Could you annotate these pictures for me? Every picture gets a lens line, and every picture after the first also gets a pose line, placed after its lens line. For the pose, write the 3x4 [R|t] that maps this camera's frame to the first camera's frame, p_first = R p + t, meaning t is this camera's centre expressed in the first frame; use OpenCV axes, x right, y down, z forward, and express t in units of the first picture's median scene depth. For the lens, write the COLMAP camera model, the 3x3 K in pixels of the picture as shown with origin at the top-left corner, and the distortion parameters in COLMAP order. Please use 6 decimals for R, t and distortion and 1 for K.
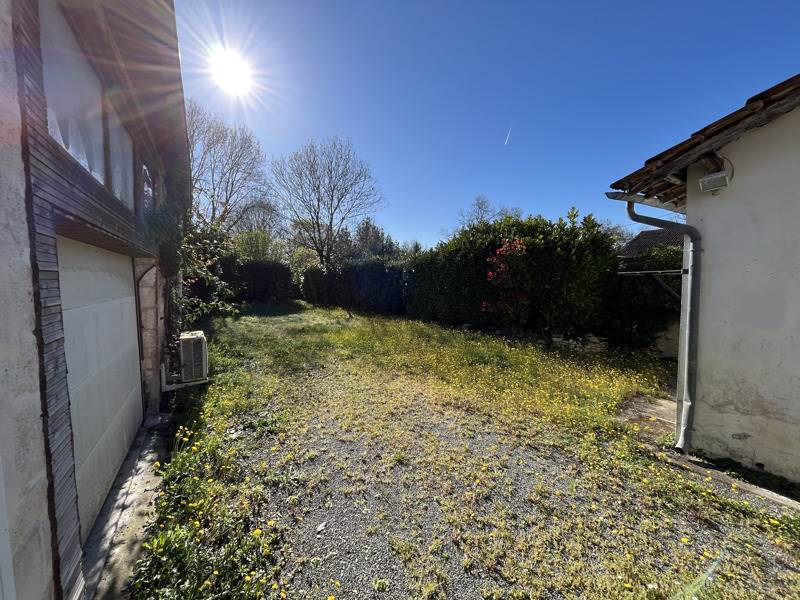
lens RADIAL K [[320.3, 0, 399.0], [0, 320.3, 302.7], [0, 0, 1]] dist [0.003172, 0.000243]
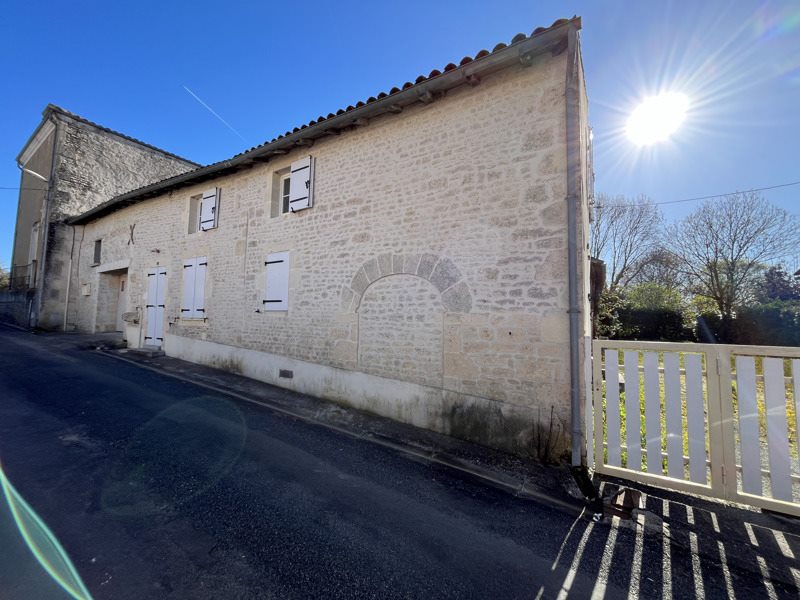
lens RADIAL K [[320.3, 0, 396.3], [0, 320.3, 303.3], [0, 0, 1]] dist [0.003172, 0.000243]
pose [[0.444626, -0.025469, -0.895354, 0.232511], [-0.101808, 0.991681, -0.078767, 0.048494], [0.889912, 0.126176, 0.438334, -0.410749]]
